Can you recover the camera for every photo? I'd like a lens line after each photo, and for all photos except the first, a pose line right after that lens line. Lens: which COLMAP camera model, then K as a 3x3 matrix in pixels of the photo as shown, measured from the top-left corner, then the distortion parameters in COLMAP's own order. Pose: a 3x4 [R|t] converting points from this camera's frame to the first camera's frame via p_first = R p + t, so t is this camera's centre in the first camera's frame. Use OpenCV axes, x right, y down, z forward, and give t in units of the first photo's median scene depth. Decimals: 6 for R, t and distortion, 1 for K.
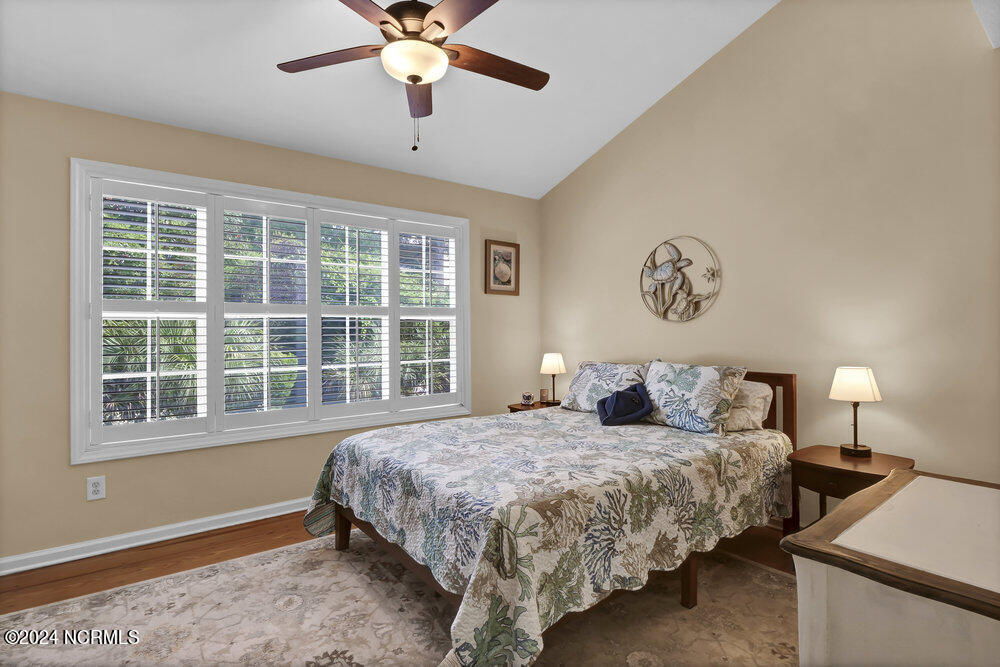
lens RADIAL K [[511.5, 0, 500.4], [0, 511.5, 330.5], [0, 0, 1]] dist [-0.010821, -0.000615]
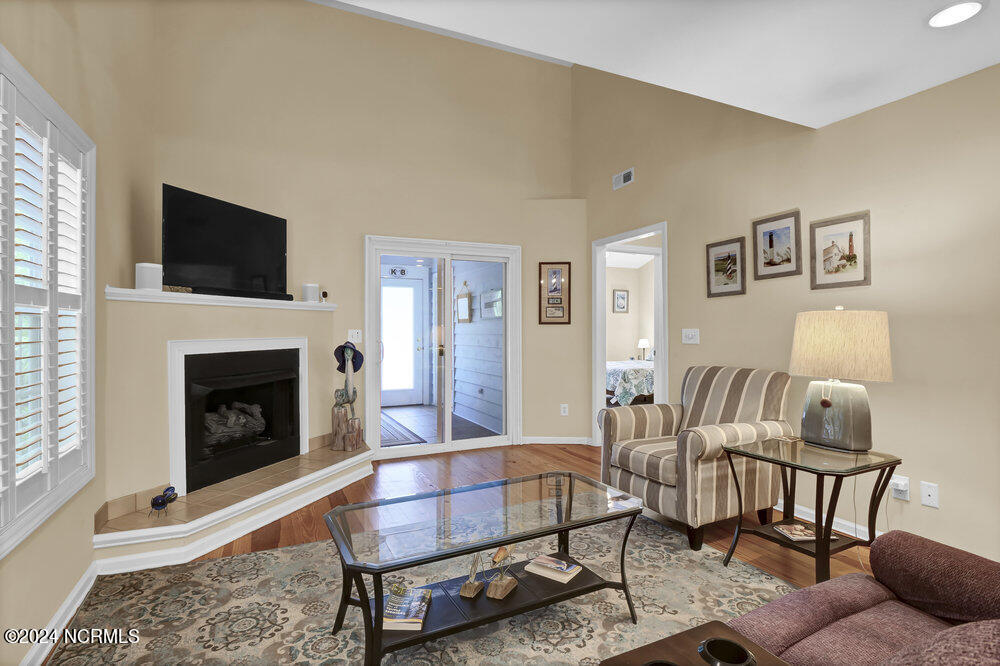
lens RADIAL K [[487.9, 0, 499.0], [0, 487.9, 332.1], [0, 0, 1]] dist [-0.008088, 0.000460]
pose [[0.975805, 0.002385, -0.218629, -0.050445], [-0.002269, 0.999997, 0.000784, 0.010566], [0.218630, -0.000269, 0.975808, -1.205840]]
